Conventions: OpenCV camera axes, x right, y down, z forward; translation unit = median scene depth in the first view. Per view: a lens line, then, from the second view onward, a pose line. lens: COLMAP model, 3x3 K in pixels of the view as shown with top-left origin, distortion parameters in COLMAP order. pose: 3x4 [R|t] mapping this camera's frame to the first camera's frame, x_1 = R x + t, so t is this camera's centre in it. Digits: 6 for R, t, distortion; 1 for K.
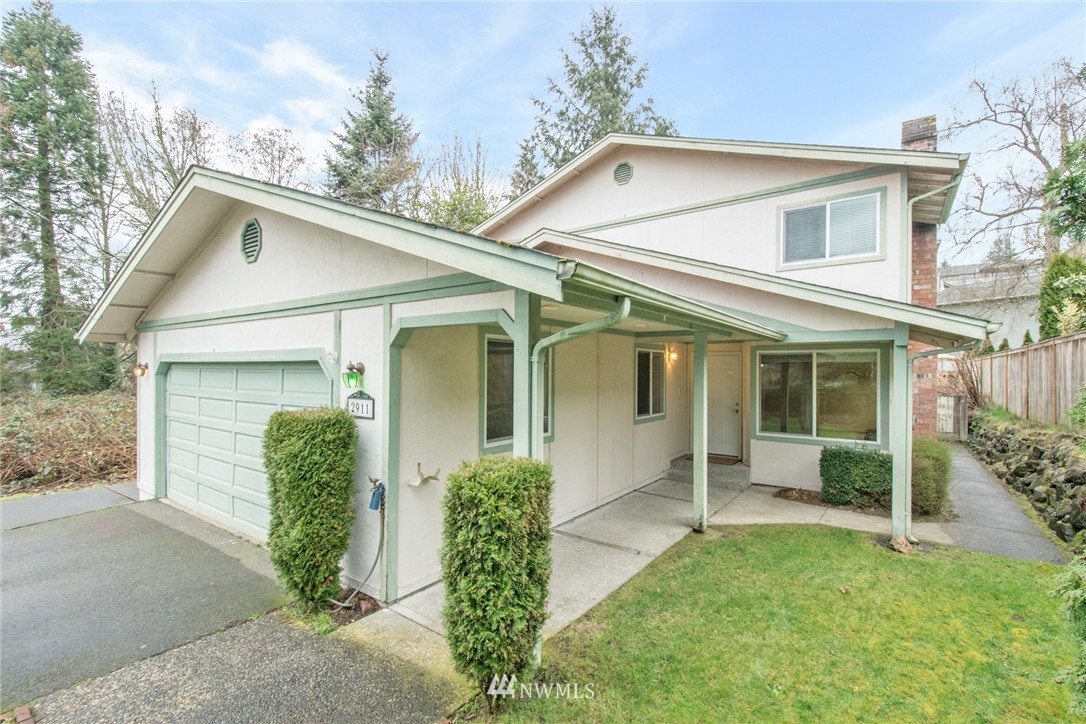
lens RADIAL K [[480.1, 0, 544.7], [0, 480.1, 367.3], [0, 0, 1]] dist [0.006345, -0.007931]
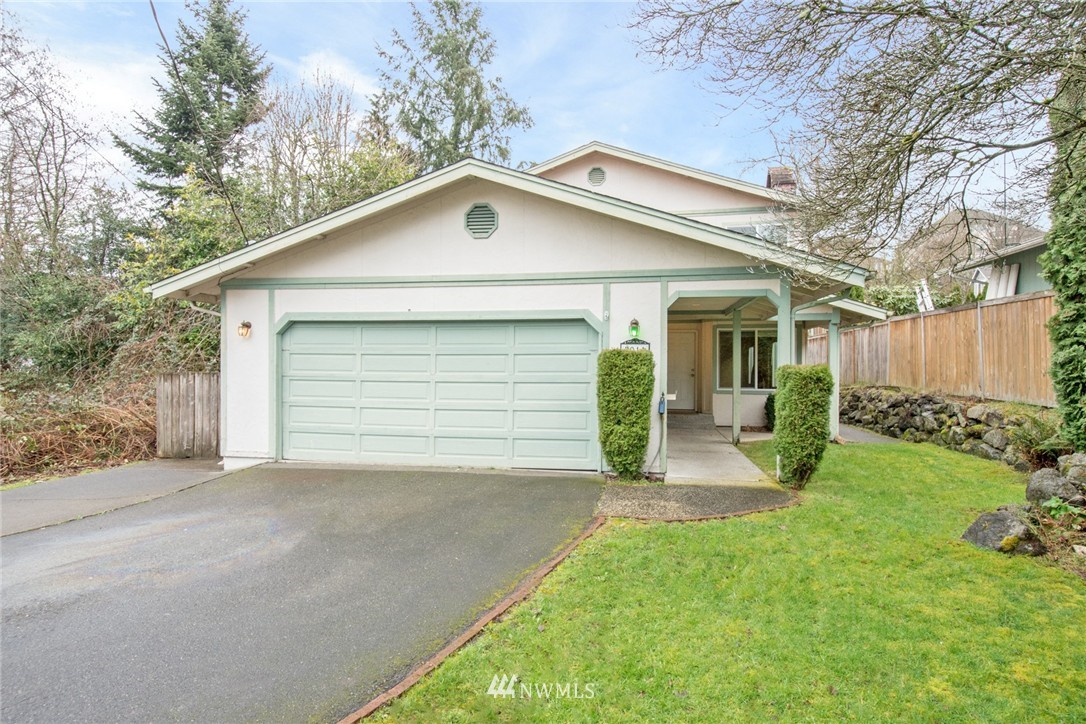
lens RADIAL K [[549.4, 0, 541.5], [0, 549.4, 360.1], [0, 0, 1]] dist [-0.001803, -0.000843]
pose [[0.909638, 0.002792, 0.415393, -0.654024], [-0.003602, 0.999993, 0.001167, 0.055395], [-0.415387, -0.002558, 0.909641, -0.205564]]
